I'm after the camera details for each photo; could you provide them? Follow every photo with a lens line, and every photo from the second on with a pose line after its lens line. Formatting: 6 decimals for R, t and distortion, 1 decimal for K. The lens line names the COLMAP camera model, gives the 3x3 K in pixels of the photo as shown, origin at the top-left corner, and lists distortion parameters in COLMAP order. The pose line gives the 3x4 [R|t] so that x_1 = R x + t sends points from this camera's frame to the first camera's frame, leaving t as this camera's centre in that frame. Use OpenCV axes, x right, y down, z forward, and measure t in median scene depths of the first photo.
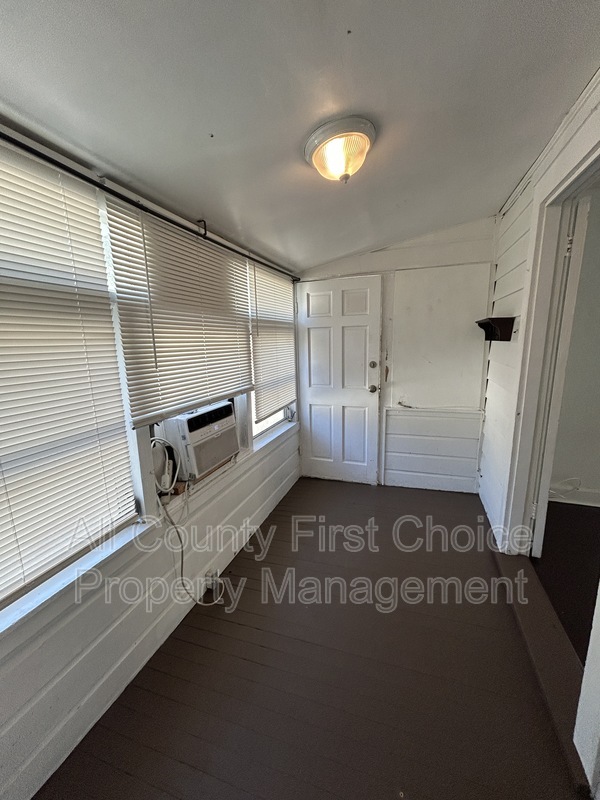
lens RADIAL K [[319.0, 0, 302.3], [0, 319.0, 400.1], [0, 0, 1]] dist [0.001140, 0.000034]
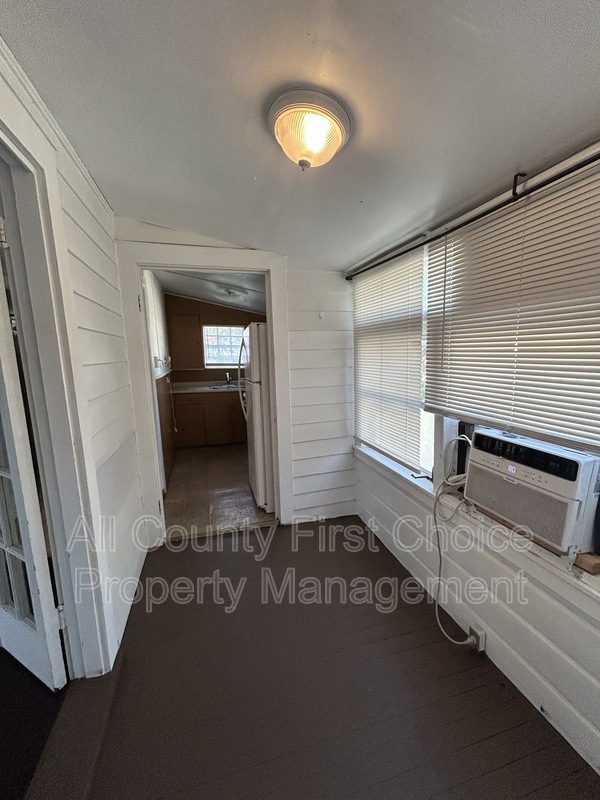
lens RADIAL K [[319.0, 0, 301.1], [0, 319.0, 399.5], [0, 0, 1]] dist [0.001140, 0.000034]
pose [[-0.804819, 0.134255, -0.578137, 0.616255], [-0.063095, 0.949208, 0.308259, -0.311993], [0.590158, 0.284570, -0.755469, 1.562409]]
